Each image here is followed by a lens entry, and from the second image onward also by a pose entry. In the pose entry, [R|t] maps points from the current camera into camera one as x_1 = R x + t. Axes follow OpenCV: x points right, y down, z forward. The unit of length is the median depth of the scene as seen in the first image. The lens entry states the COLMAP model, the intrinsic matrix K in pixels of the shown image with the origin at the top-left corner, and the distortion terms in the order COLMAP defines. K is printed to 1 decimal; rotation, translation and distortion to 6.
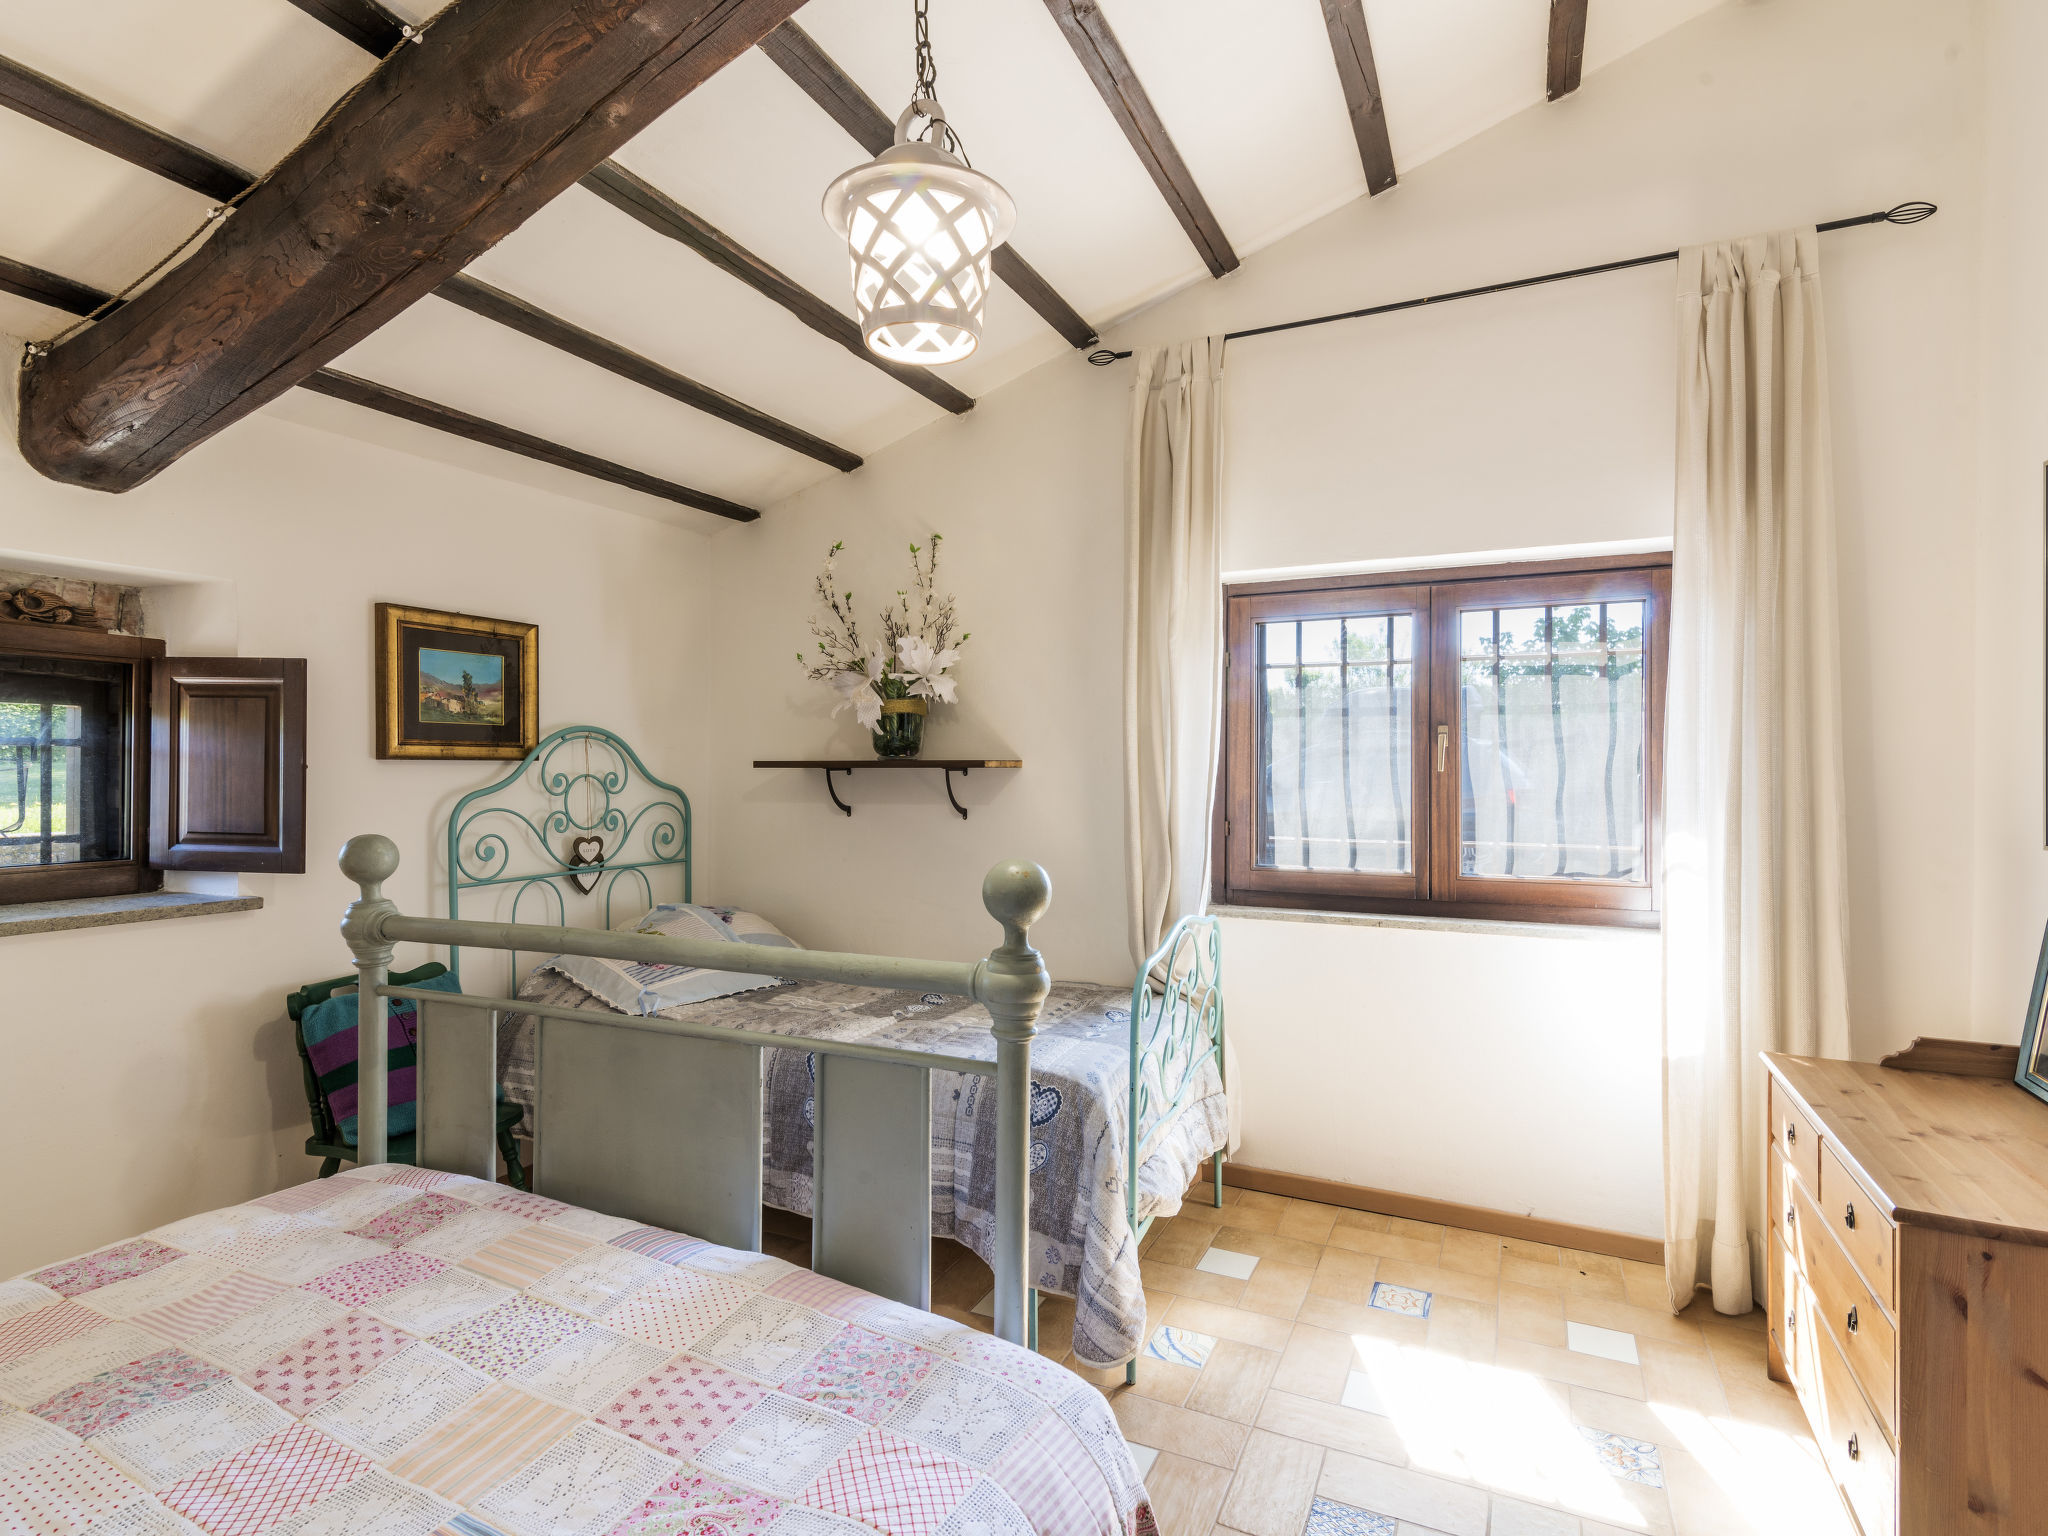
lens RADIAL K [[1047.7, 0, 1028.7], [0, 1047.7, 766.0], [0, 0, 1]] dist [0.018405, -0.004926]
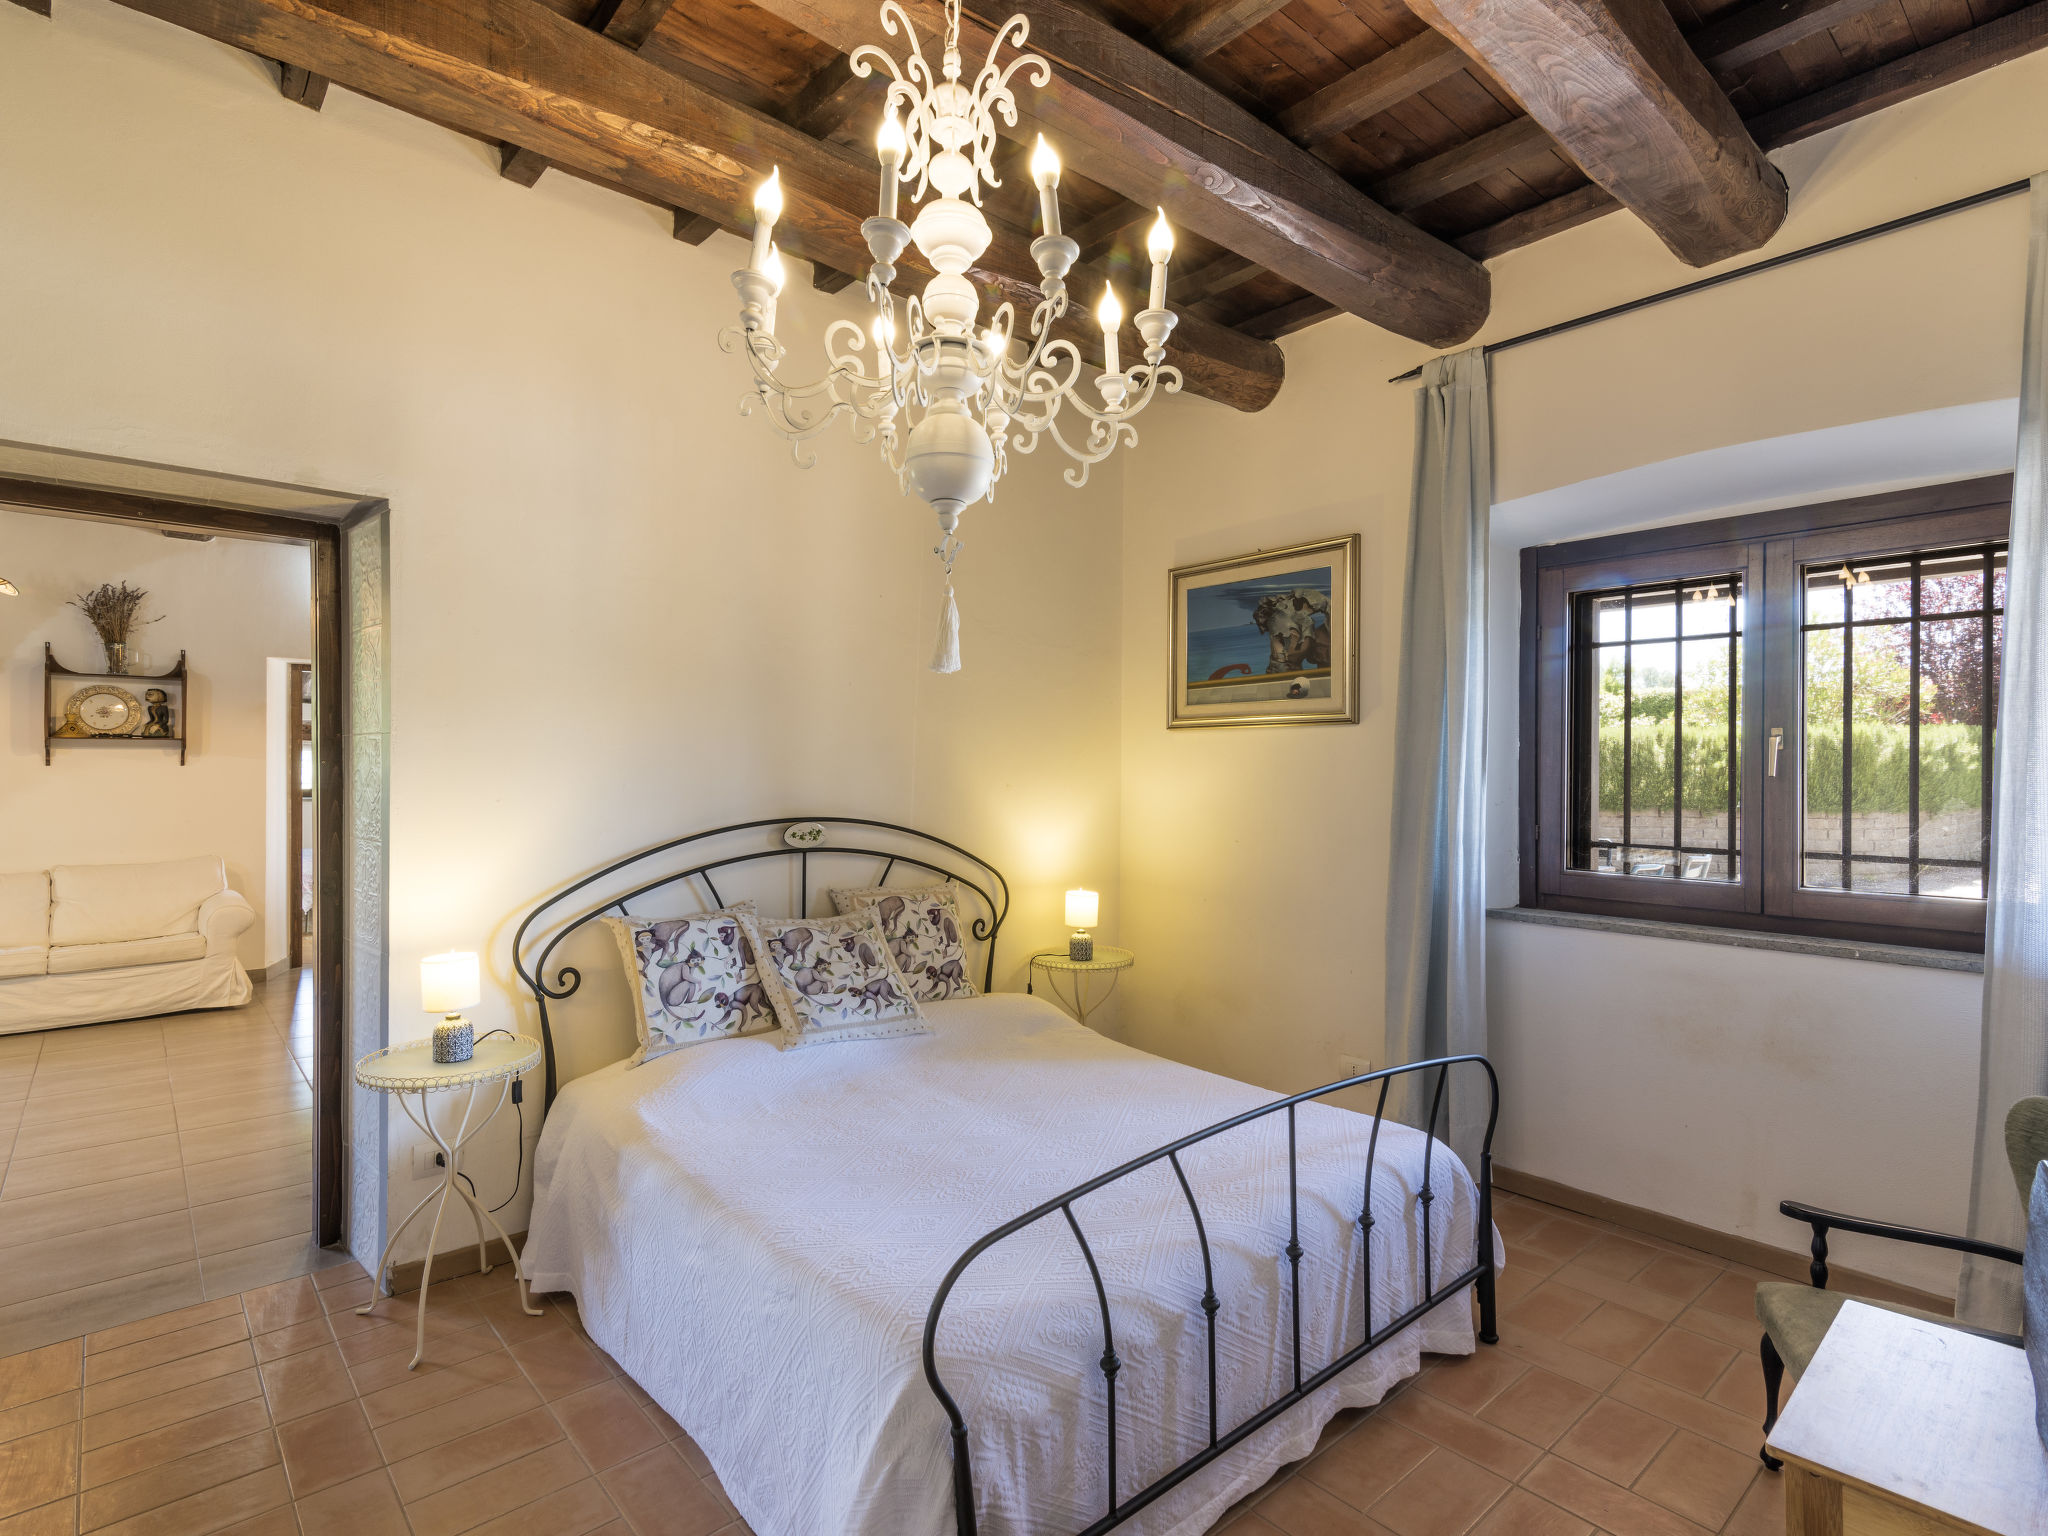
lens RADIAL K [[1047.7, 0, 1074.1], [0, 1047.7, 772.7], [0, 0, 1]] dist [0.018405, -0.004926]
pose [[0.925870, 0.008506, -0.377747, 4.146021], [-0.006967, 0.999961, 0.005439, 0.047884], [0.377779, -0.002404, 0.925893, -2.015899]]
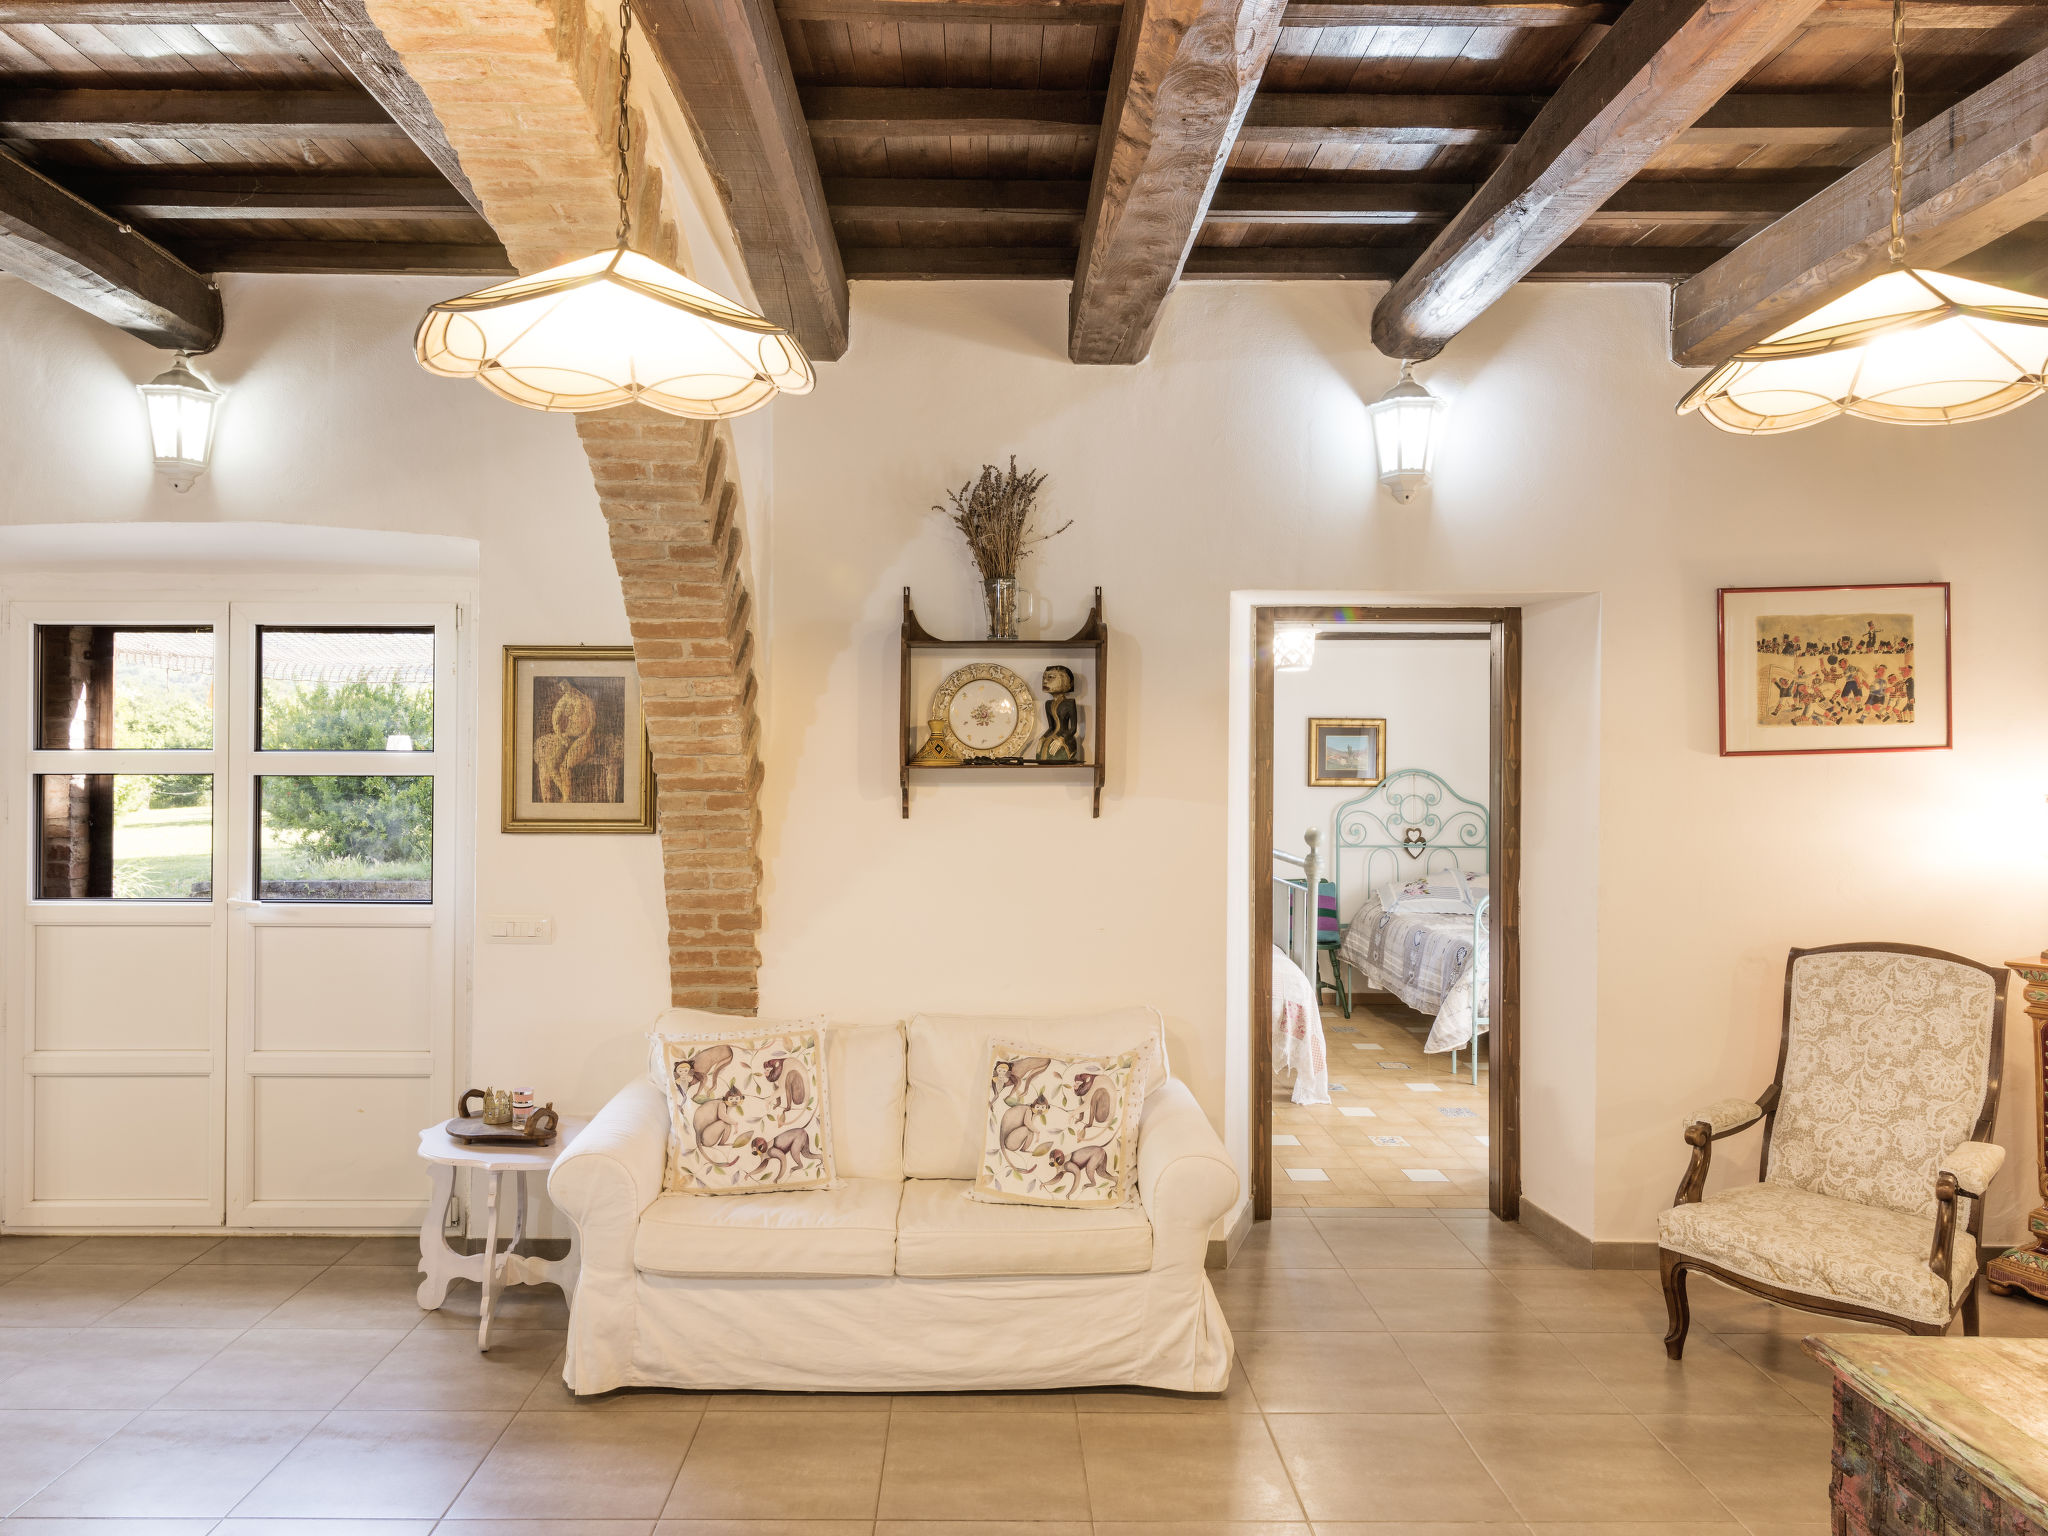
lens RADIAL K [[1355.8, 0, 1012.3], [0, 1355.8, 766.8], [0, 0, 1]] dist [0.001227, -0.000530]
pose [[0.452014, 0.002982, -0.892006, 1.442264], [-0.005854, 0.999983, 0.000376, -0.039846], [0.891992, 0.005052, 0.452023, -0.750400]]
